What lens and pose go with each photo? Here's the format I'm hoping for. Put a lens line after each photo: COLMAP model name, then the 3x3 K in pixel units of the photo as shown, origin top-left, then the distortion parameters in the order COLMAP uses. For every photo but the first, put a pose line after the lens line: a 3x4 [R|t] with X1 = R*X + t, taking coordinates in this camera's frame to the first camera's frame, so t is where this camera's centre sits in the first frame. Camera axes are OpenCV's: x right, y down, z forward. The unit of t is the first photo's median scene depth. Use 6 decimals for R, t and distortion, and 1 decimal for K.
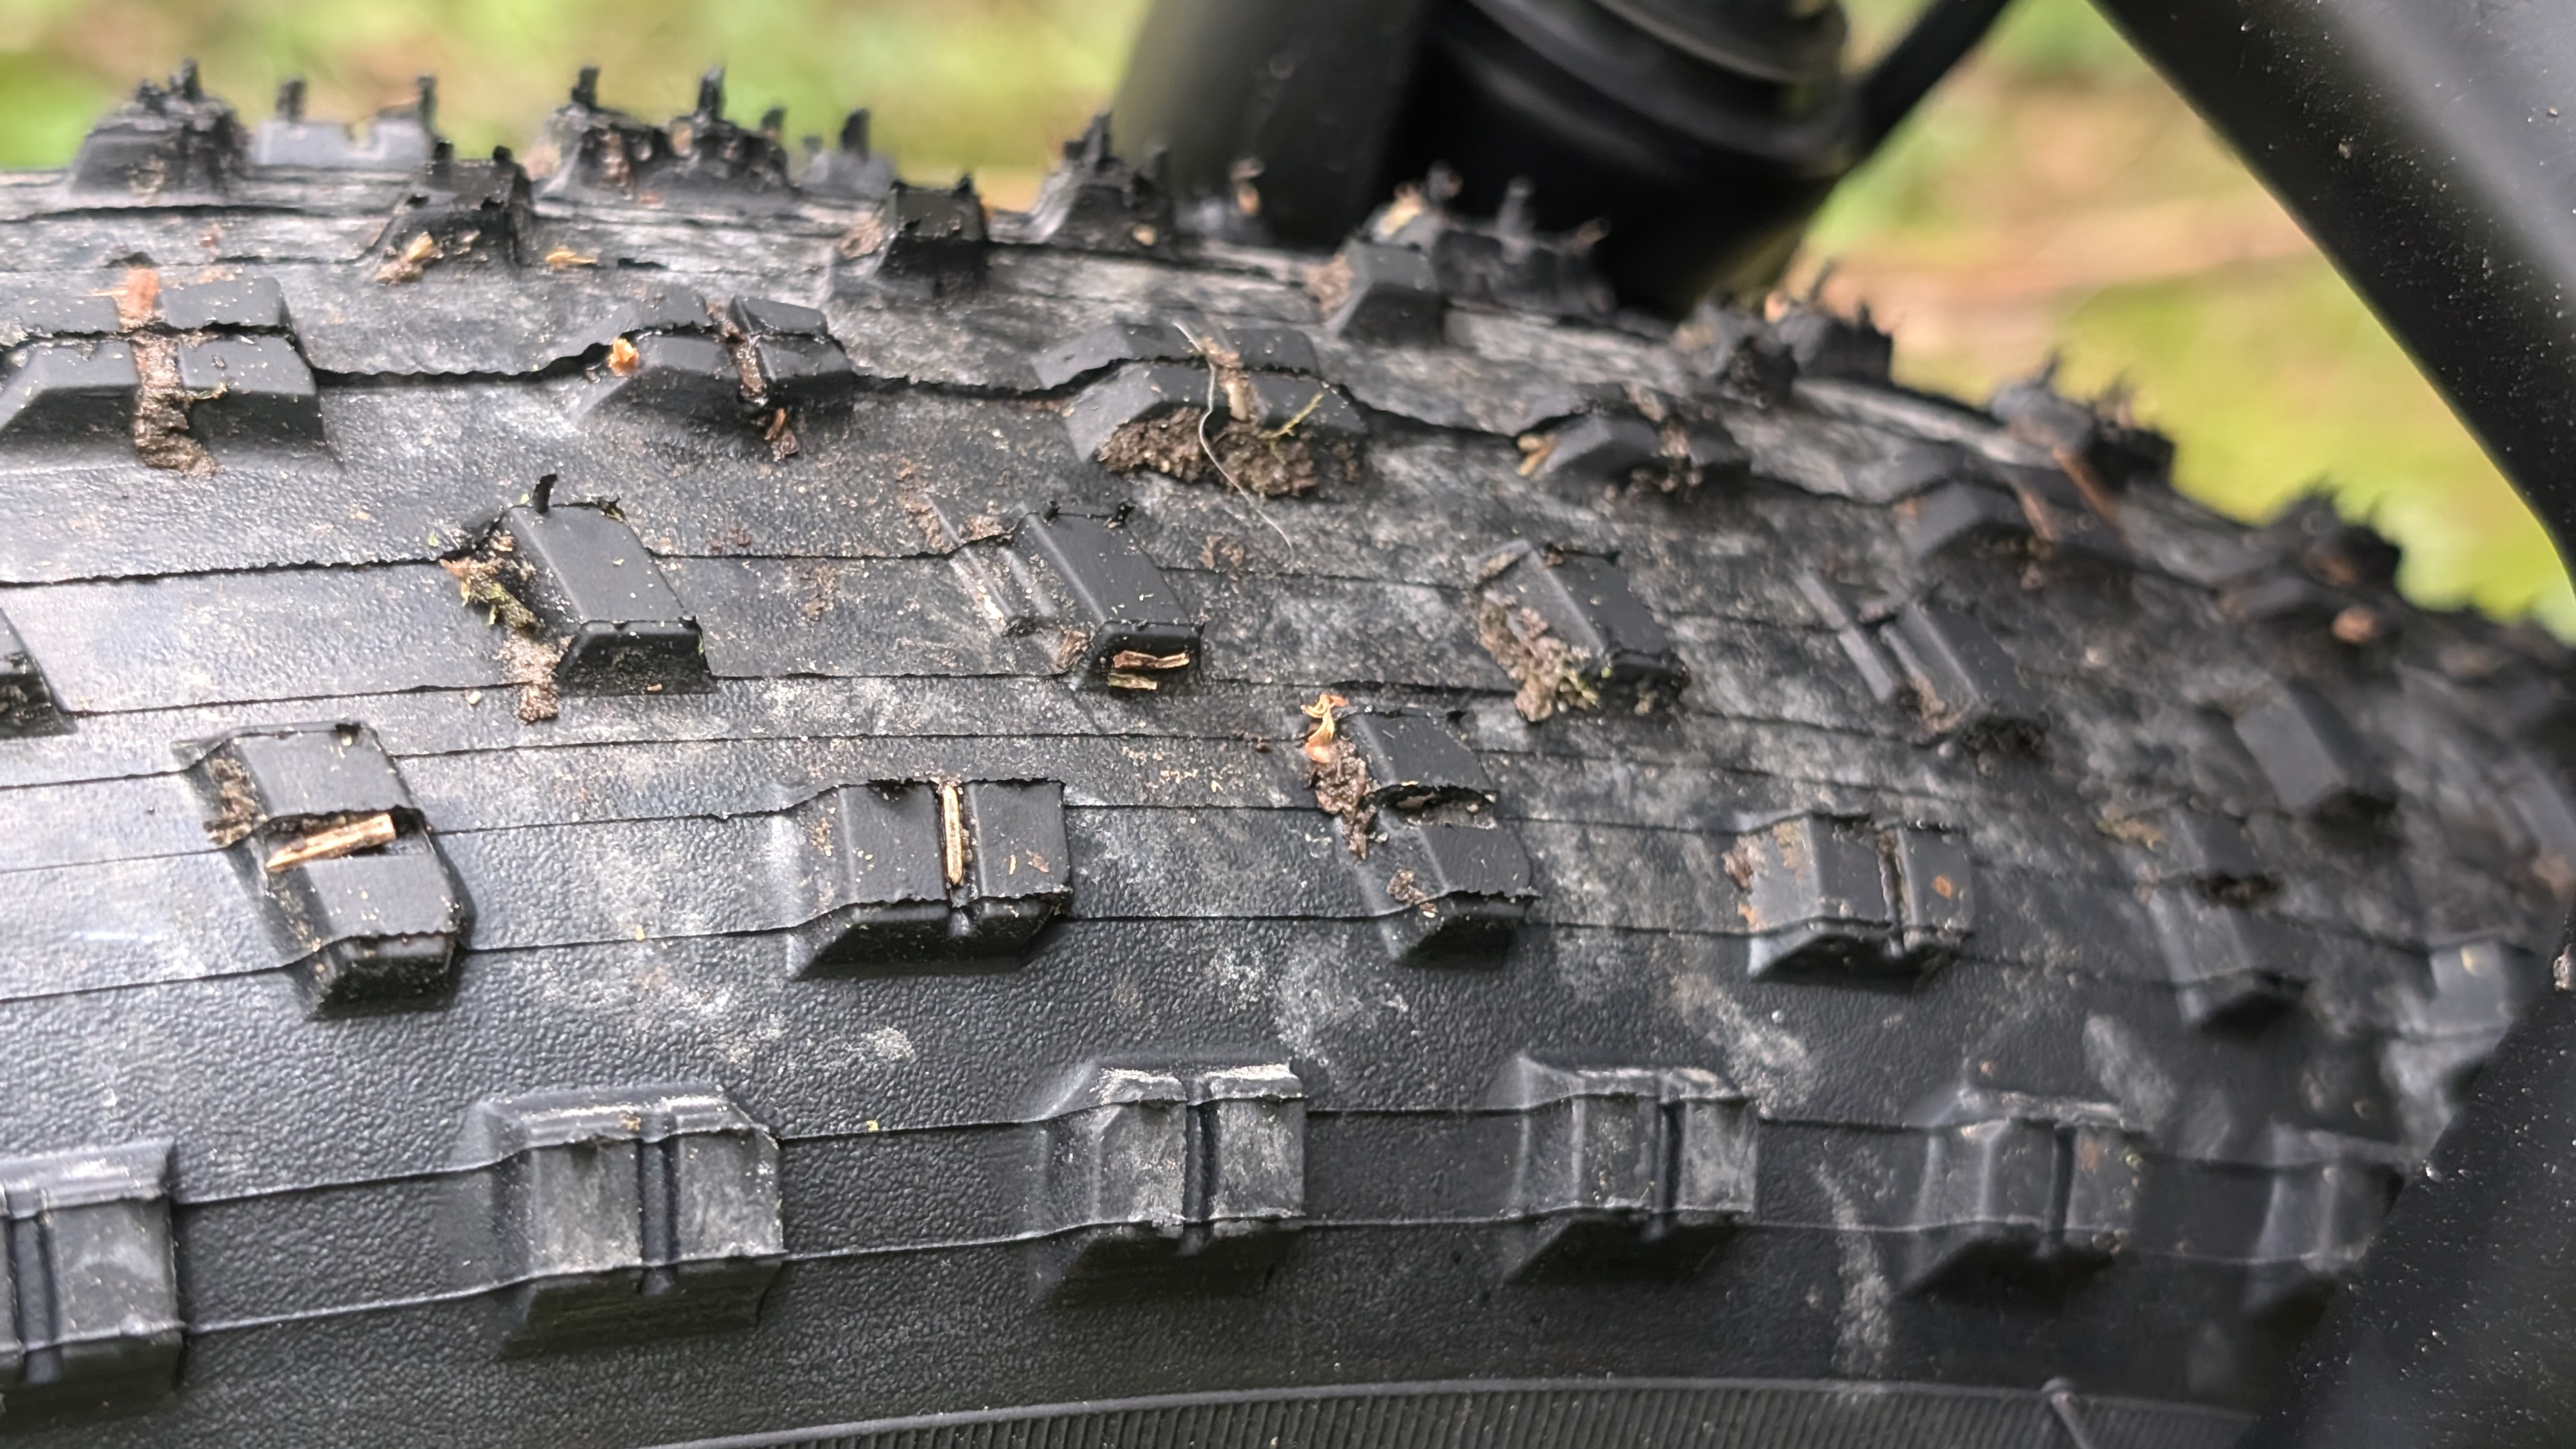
lens RADIAL K [[4000.7, 0, 1288.0], [0, 4000.7, 724.5], [0, 0, 1]] dist [0.193854, -0.911659]
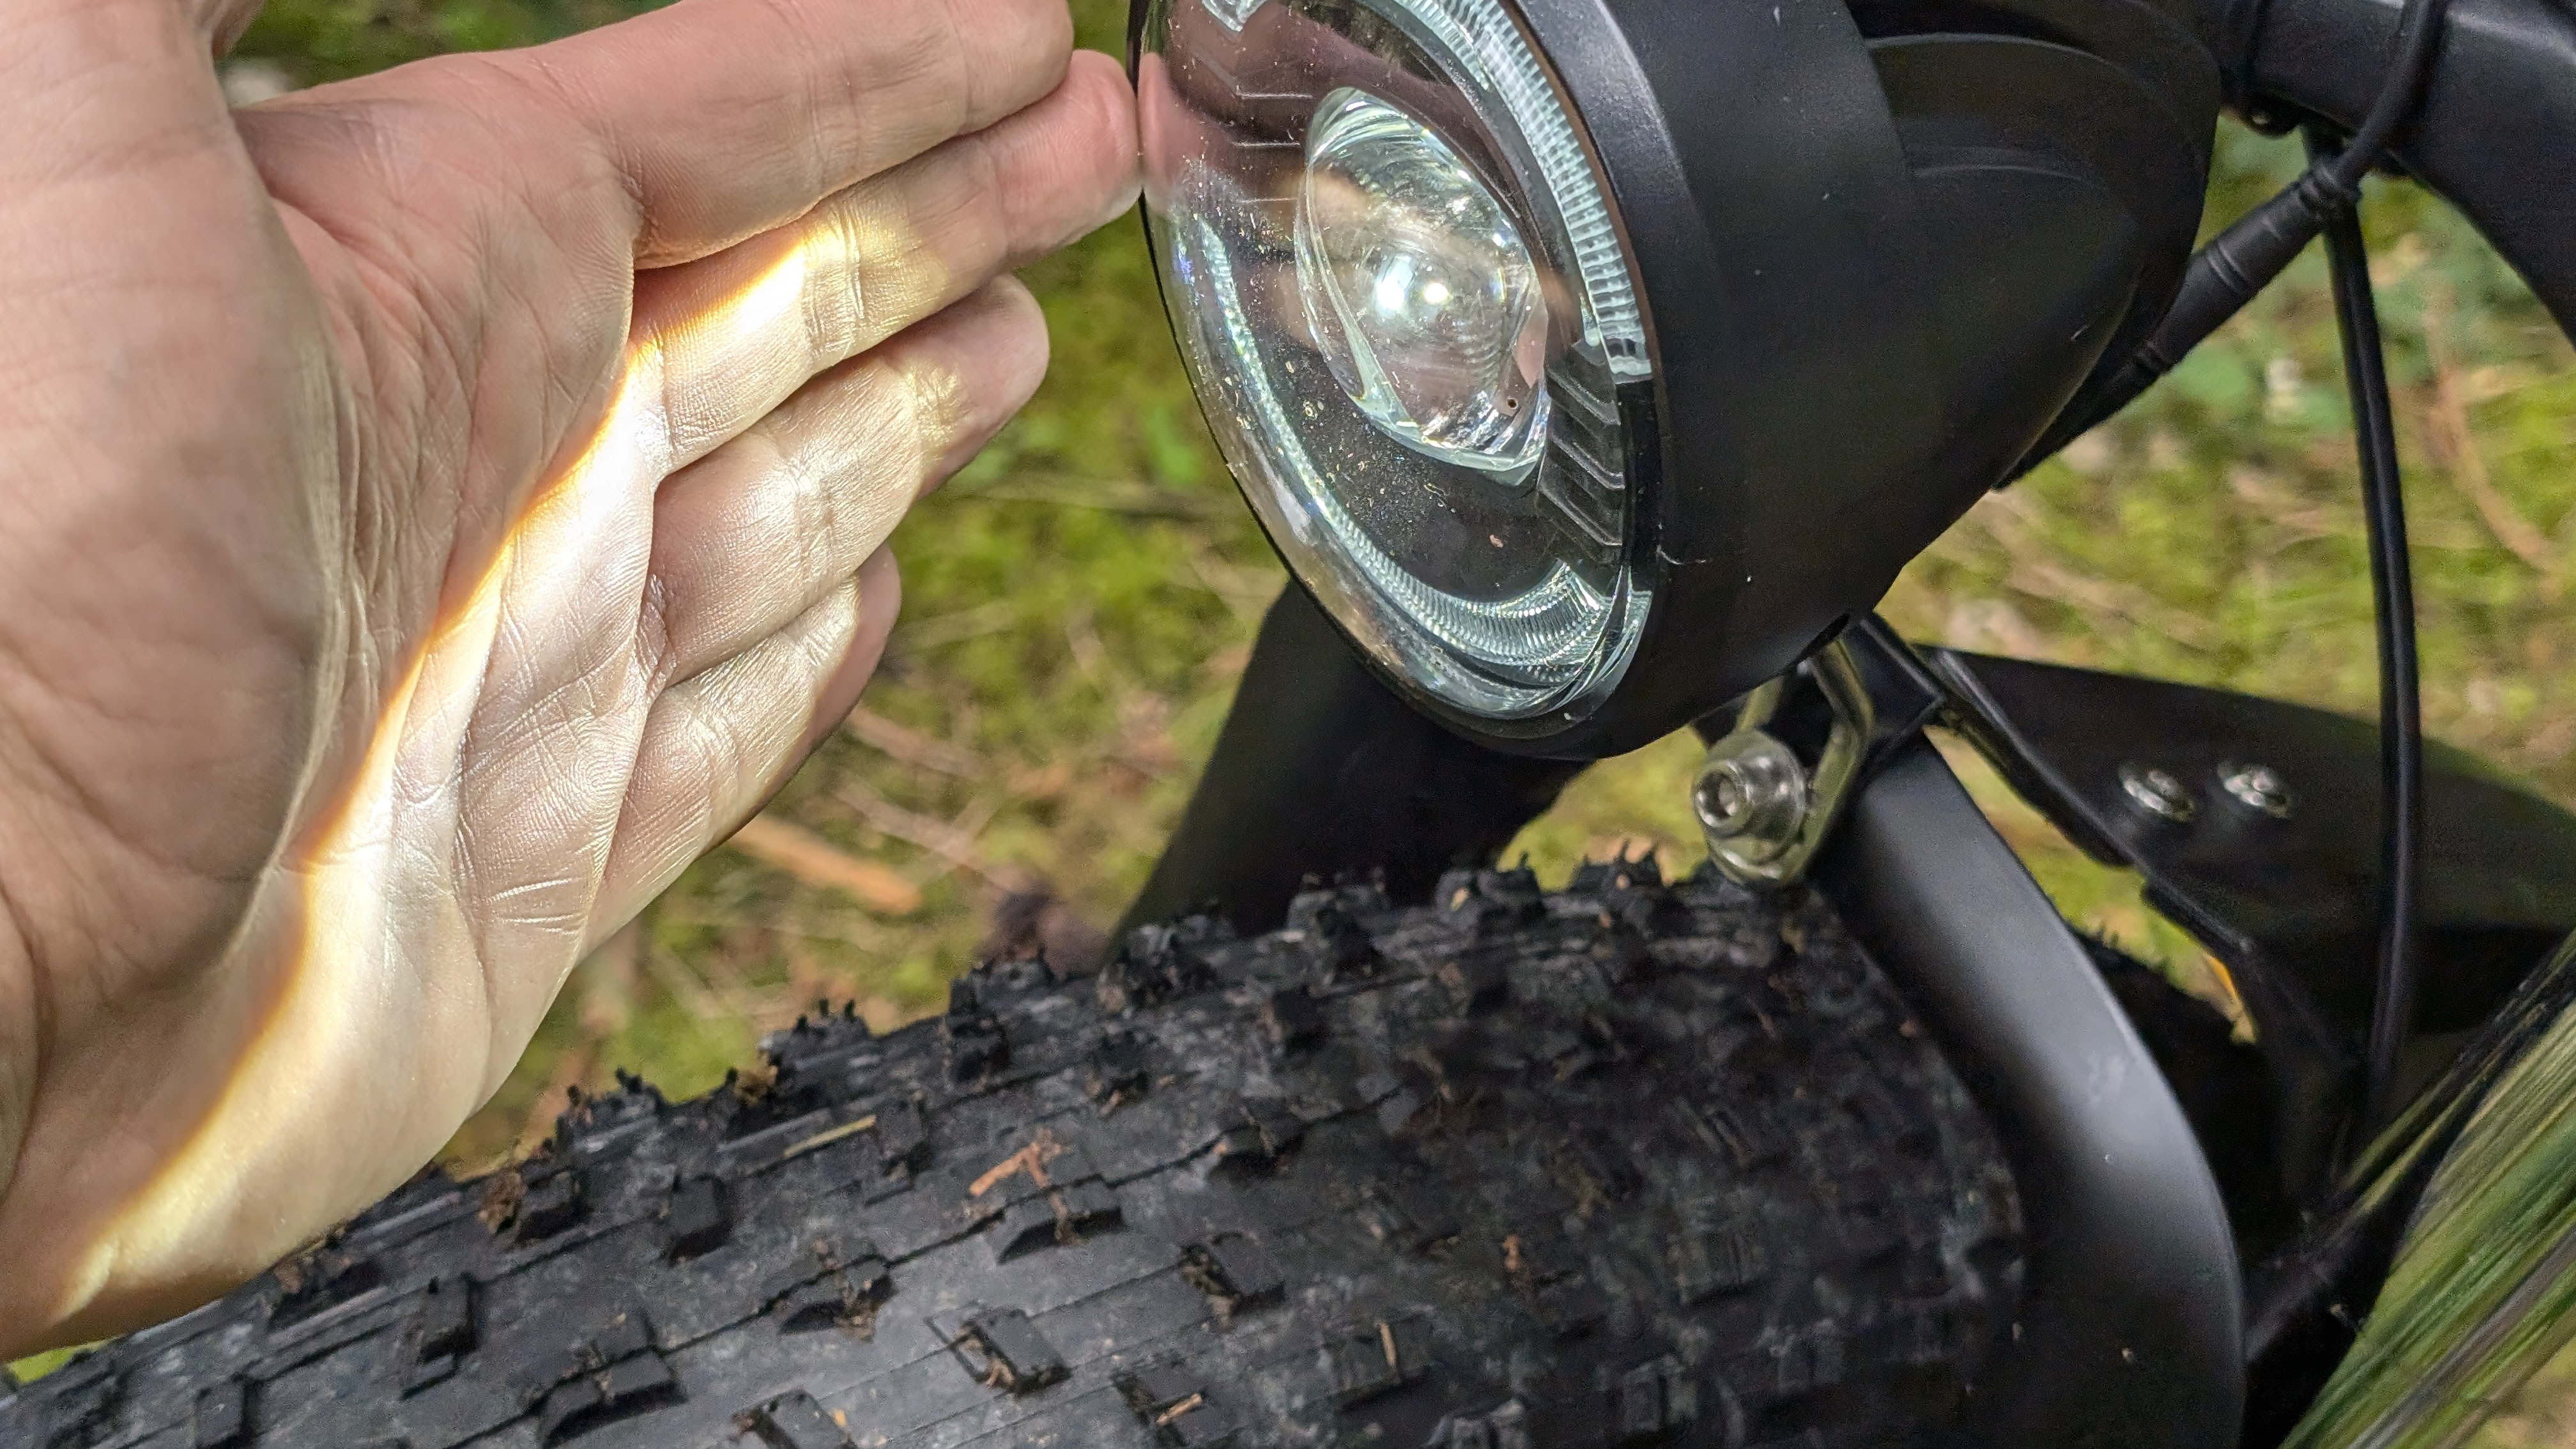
lens RADIAL K [[4000.7, 0, 1288.0], [0, 4000.7, 724.5], [0, 0, 1]] dist [0.193854, -0.911659]
pose [[0.987209, -0.109497, 0.115885, -0.356027], [0.087013, 0.979093, 0.183863, -0.739405], [-0.133595, -0.171428, 0.976097, -1.238363]]
